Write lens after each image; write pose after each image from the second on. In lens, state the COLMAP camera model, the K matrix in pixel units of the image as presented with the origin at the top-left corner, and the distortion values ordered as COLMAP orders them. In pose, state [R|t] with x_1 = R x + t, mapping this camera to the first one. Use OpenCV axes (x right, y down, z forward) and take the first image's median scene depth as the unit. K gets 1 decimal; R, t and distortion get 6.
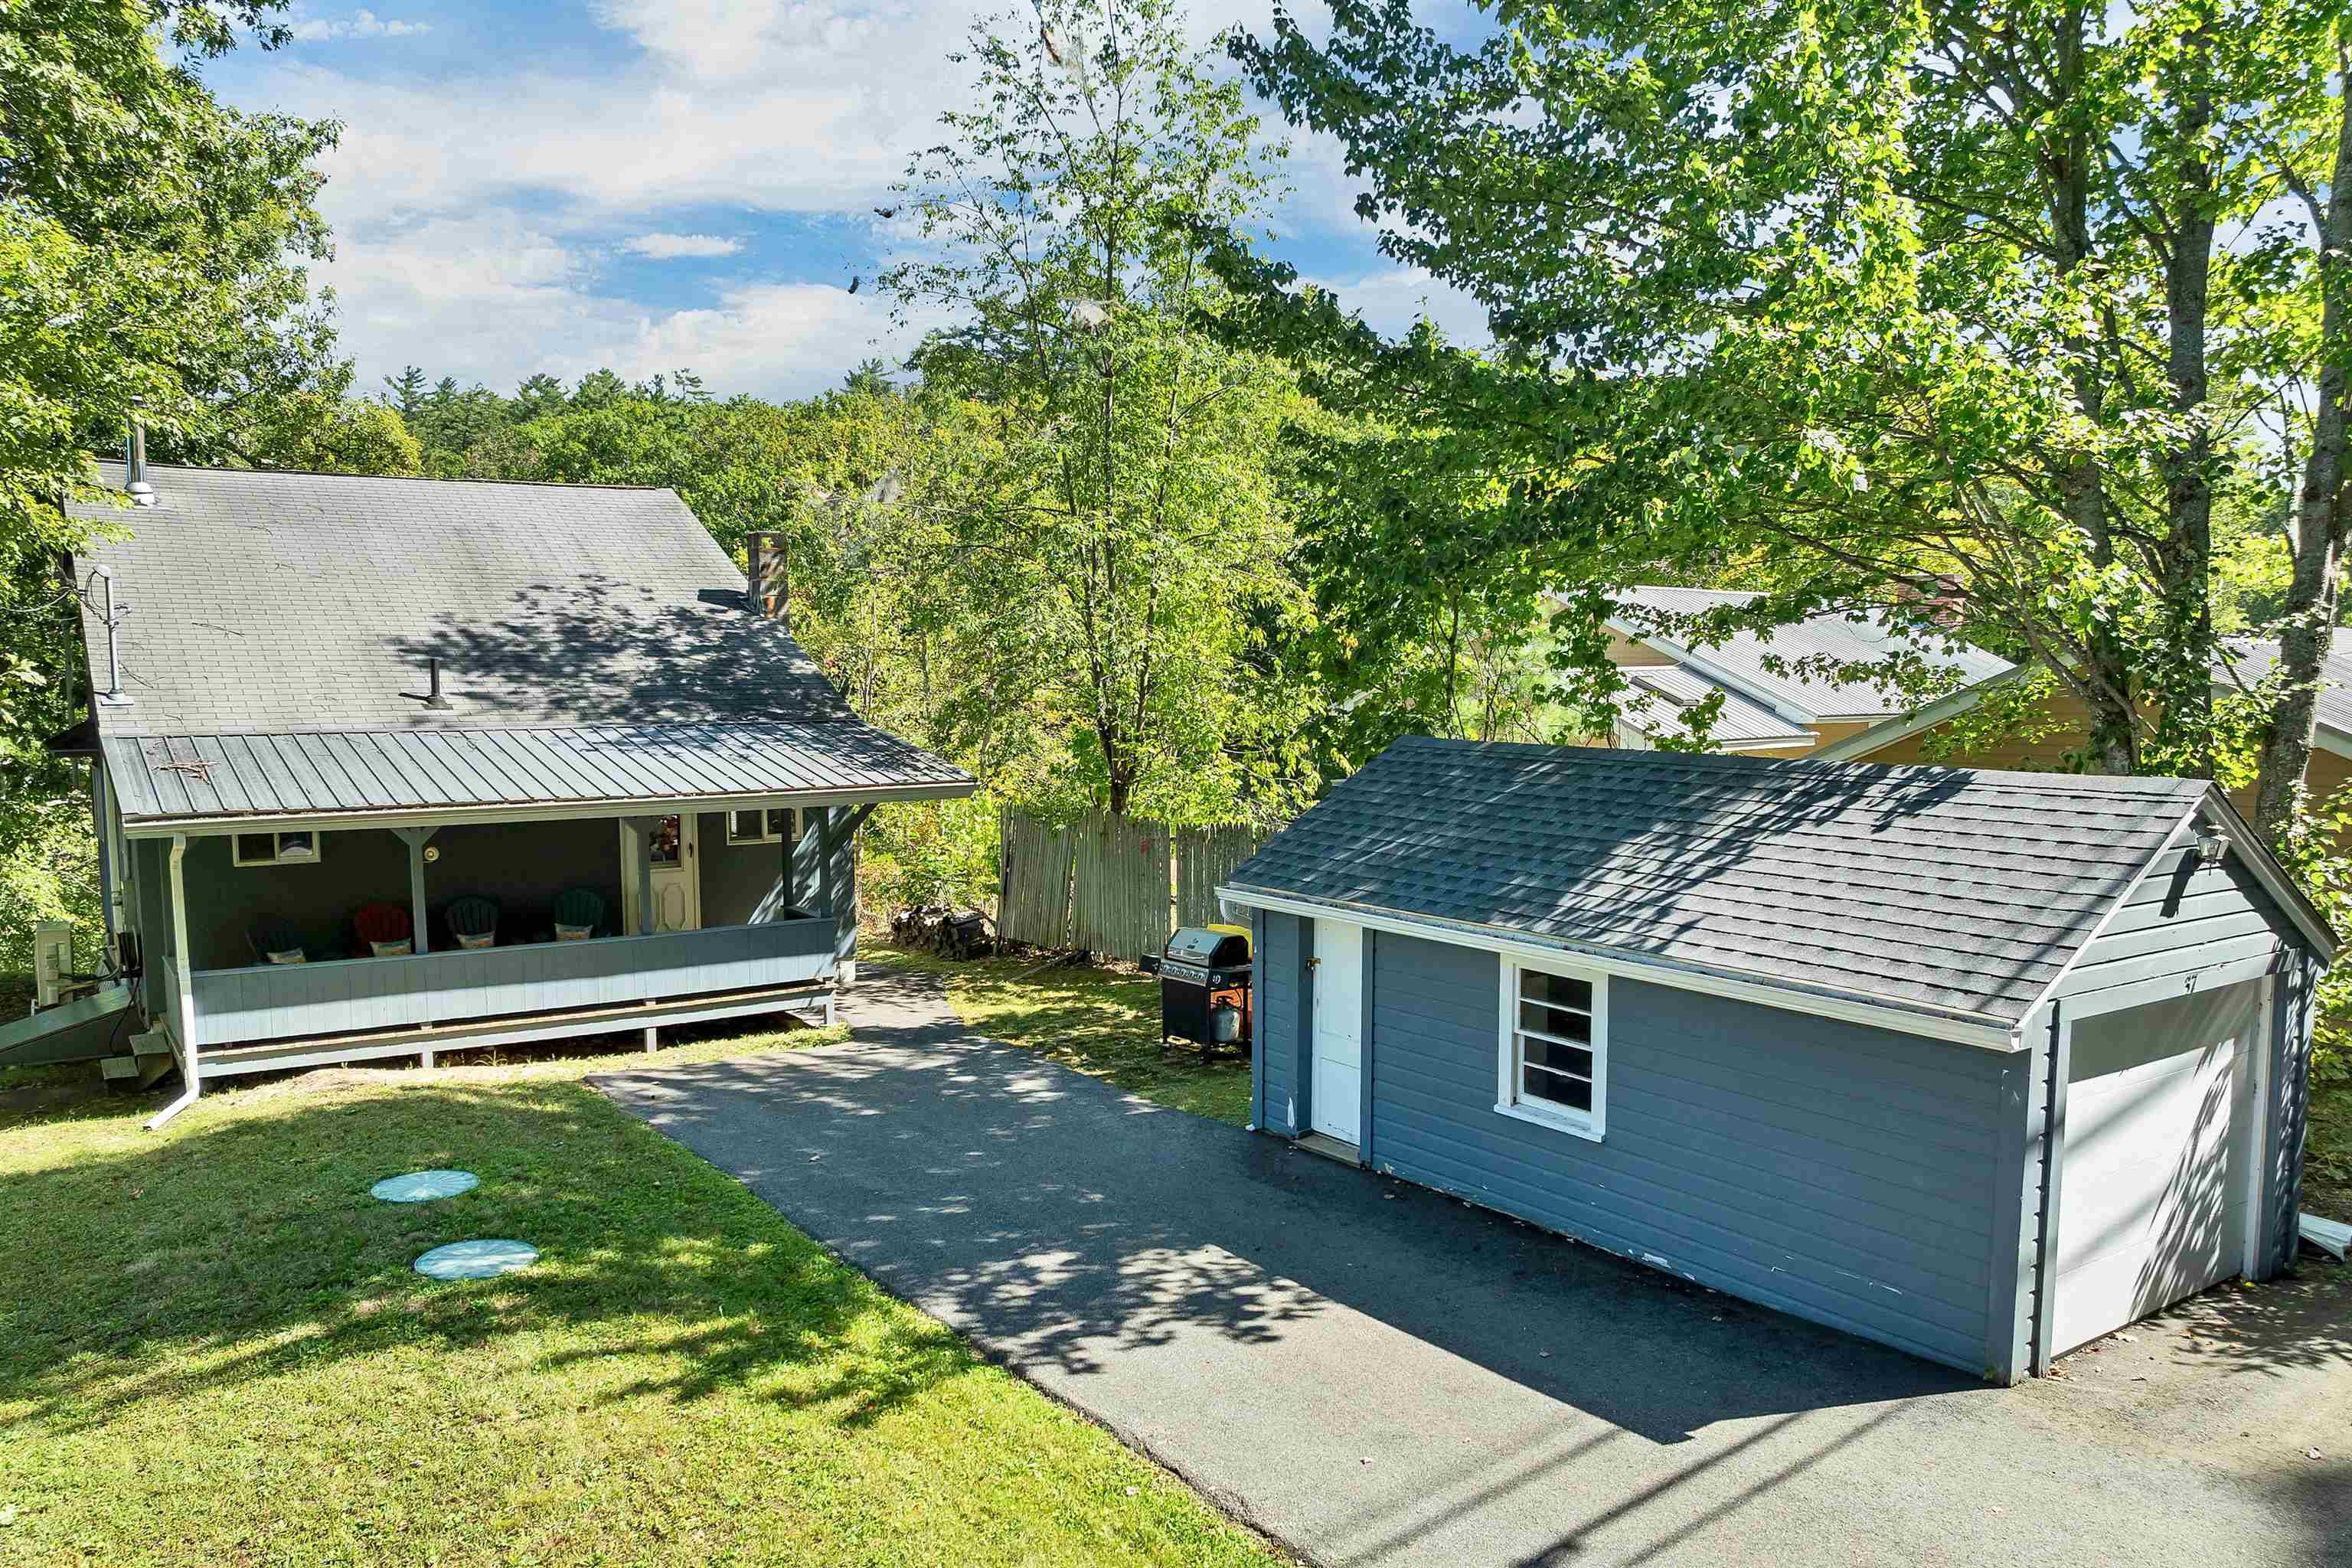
lens RADIAL K [[1705.4, 0, 1173.0], [0, 1705.4, 839.5], [0, 0, 1]] dist [-0.018098, -0.033563]
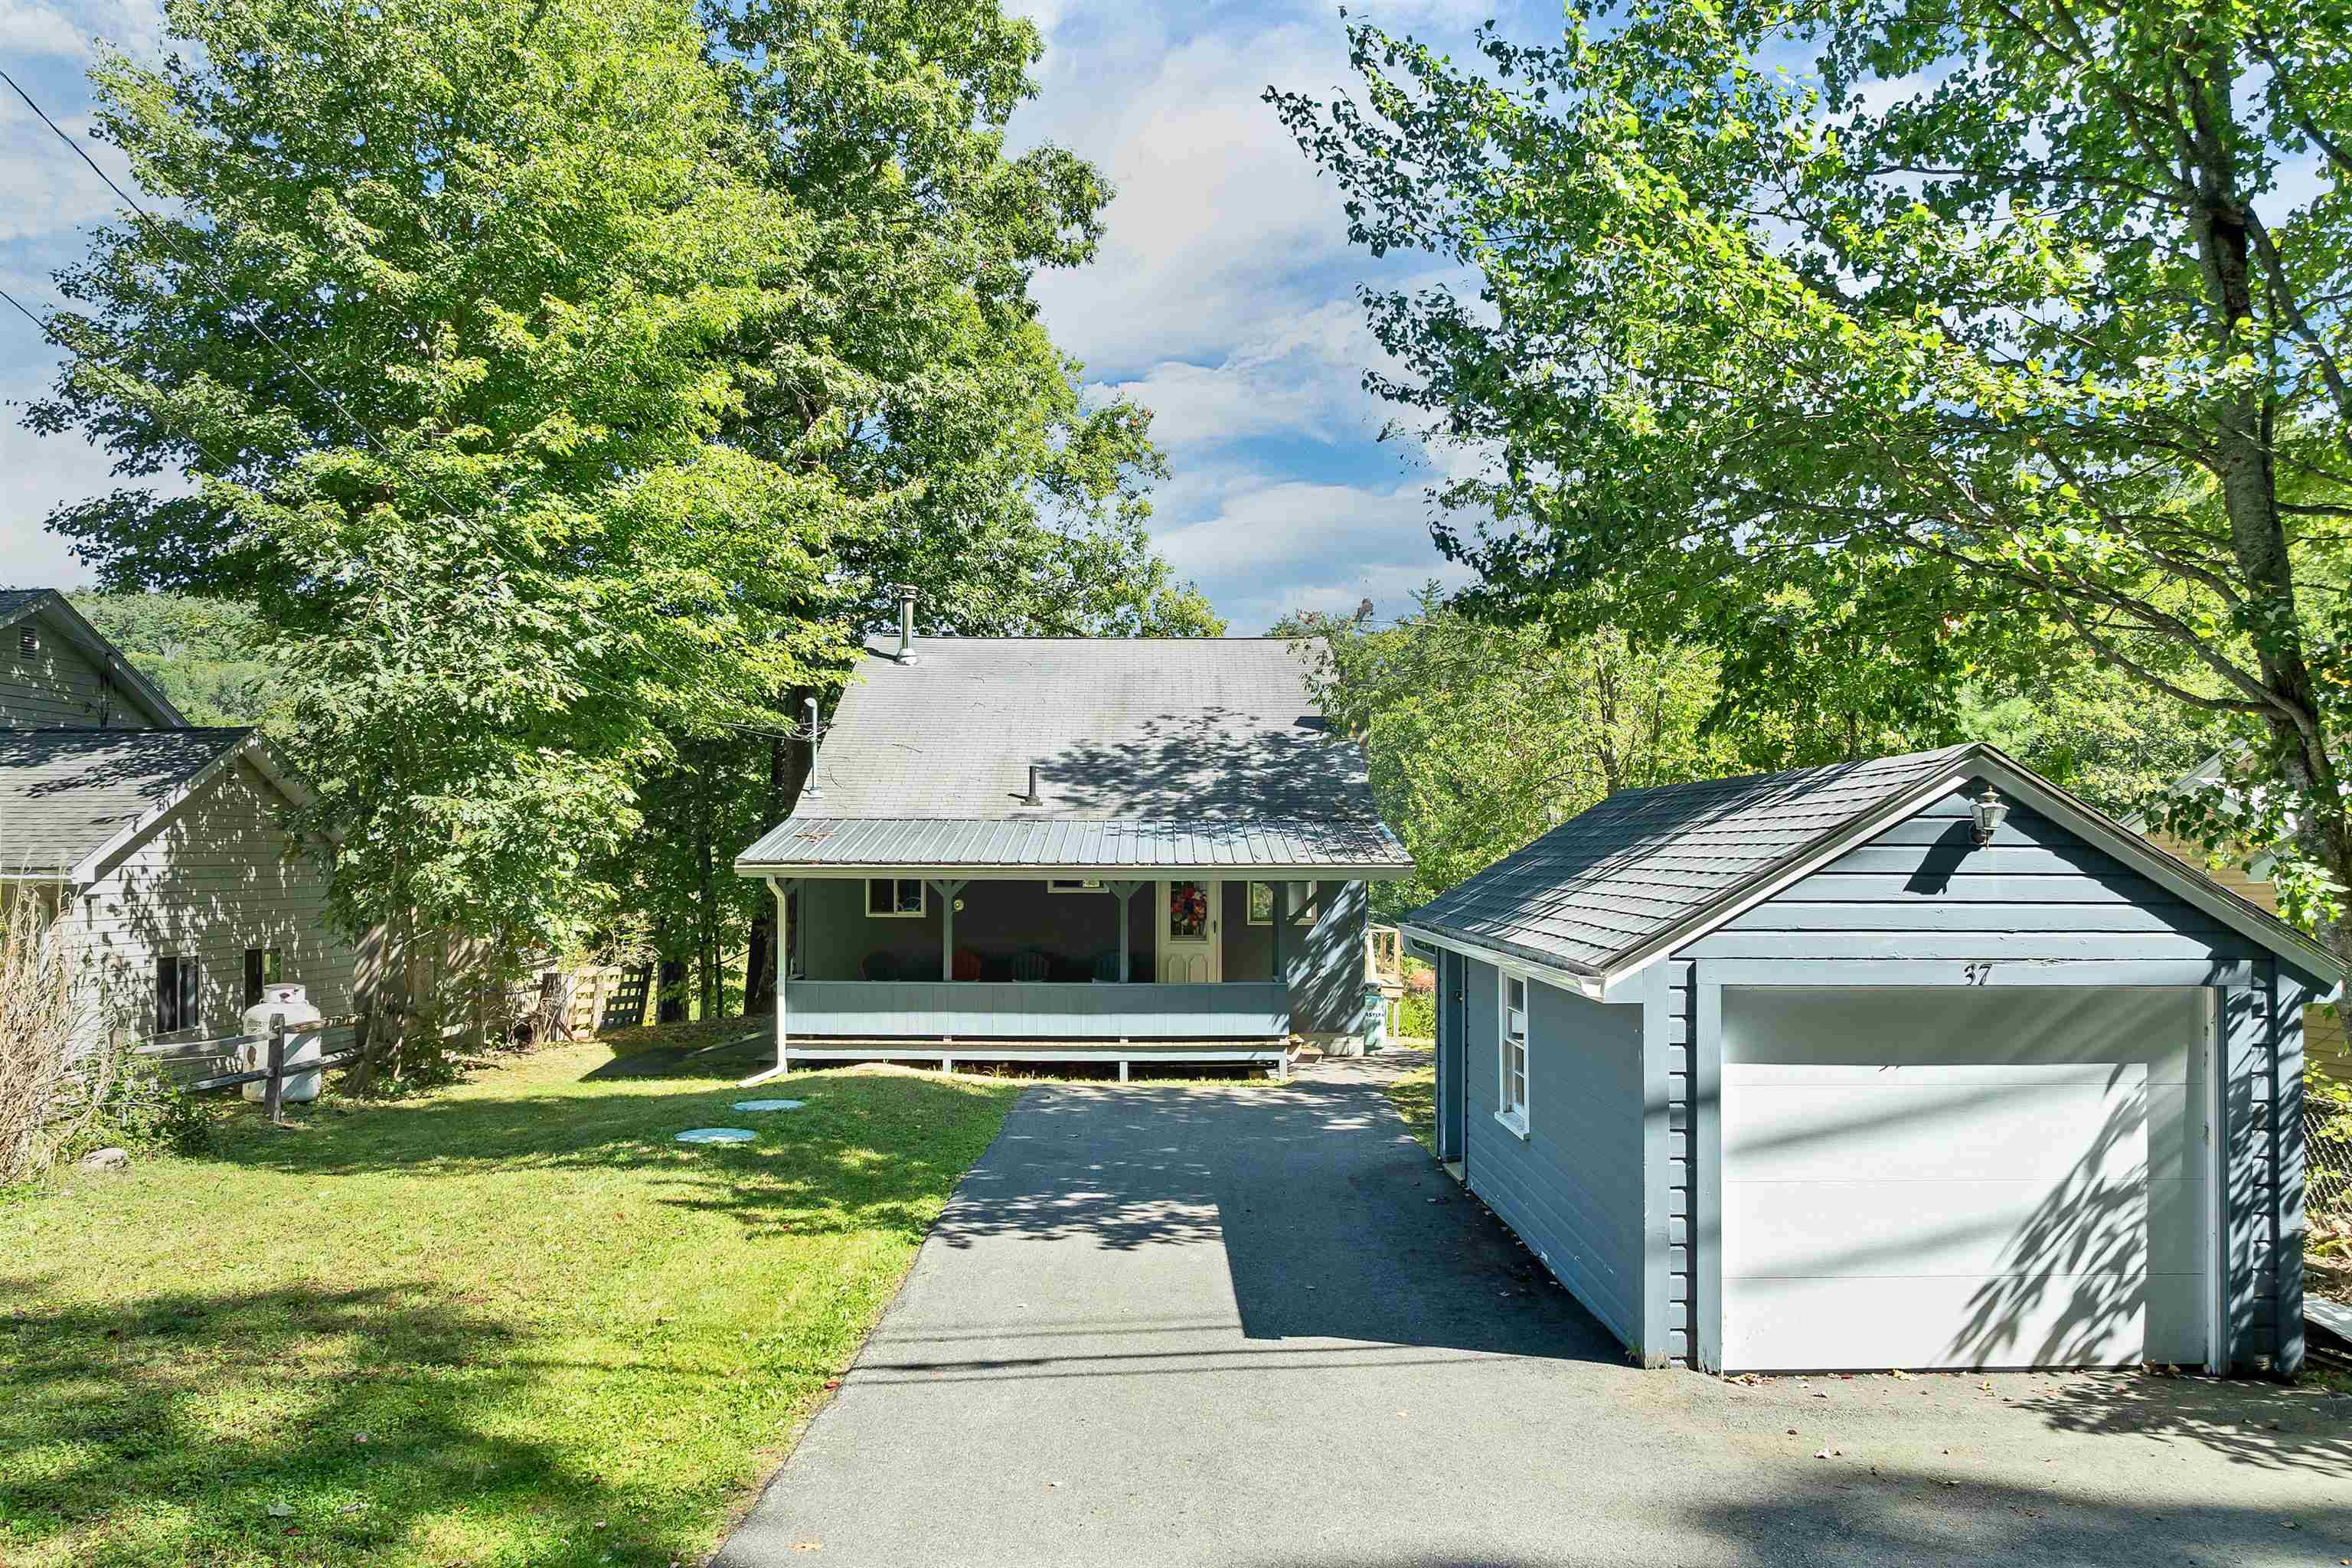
lens RADIAL K [[1705.4, 0, 1185.9], [0, 1705.4, 823.7], [0, 0, 1]] dist [-0.018098, -0.033563]
pose [[0.831026, -0.008044, -0.556175, 0.528815], [-0.059233, 0.992930, -0.102865, 0.086627], [0.553070, 0.118427, 0.824675, 0.020689]]
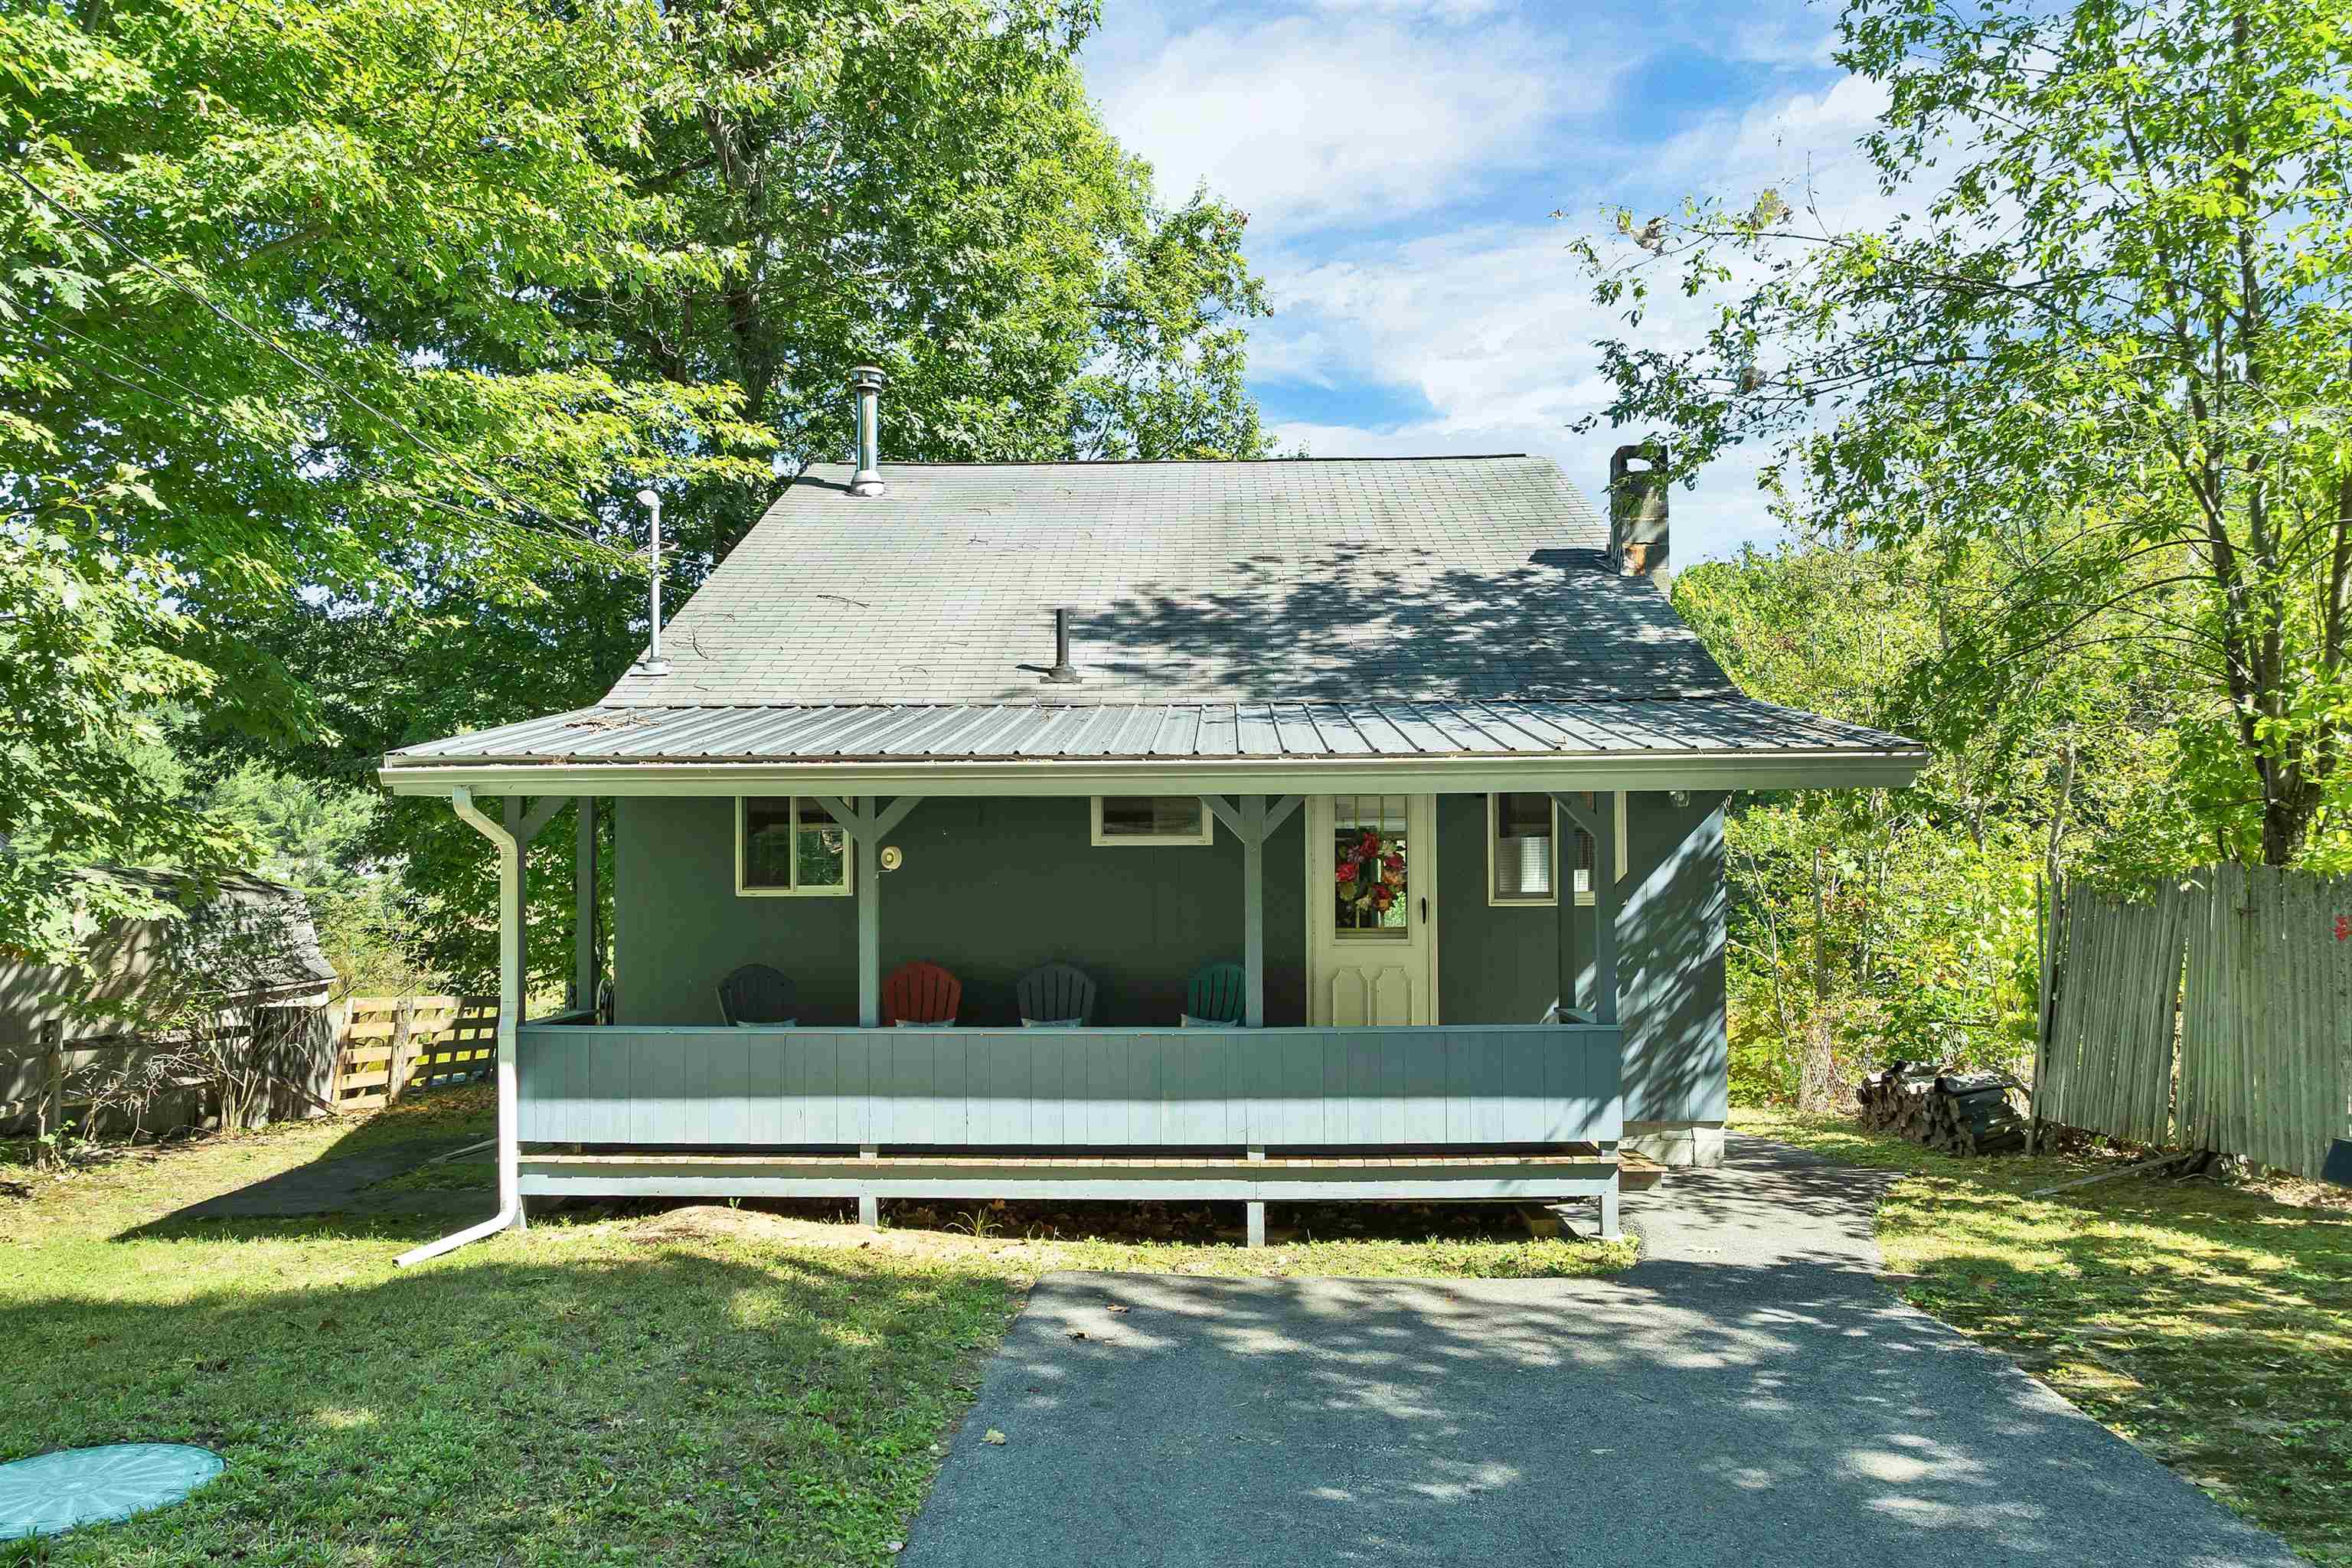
lens RADIAL K [[1705.4, 0, 1192.1], [0, 1705.4, 831.8], [0, 0, 1]] dist [-0.018098, -0.033563]
pose [[0.809775, -0.020298, -0.586390, -0.002888], [-0.054395, 0.992500, -0.109472, 0.071858], [0.584214, 0.120544, 0.802598, 0.715155]]
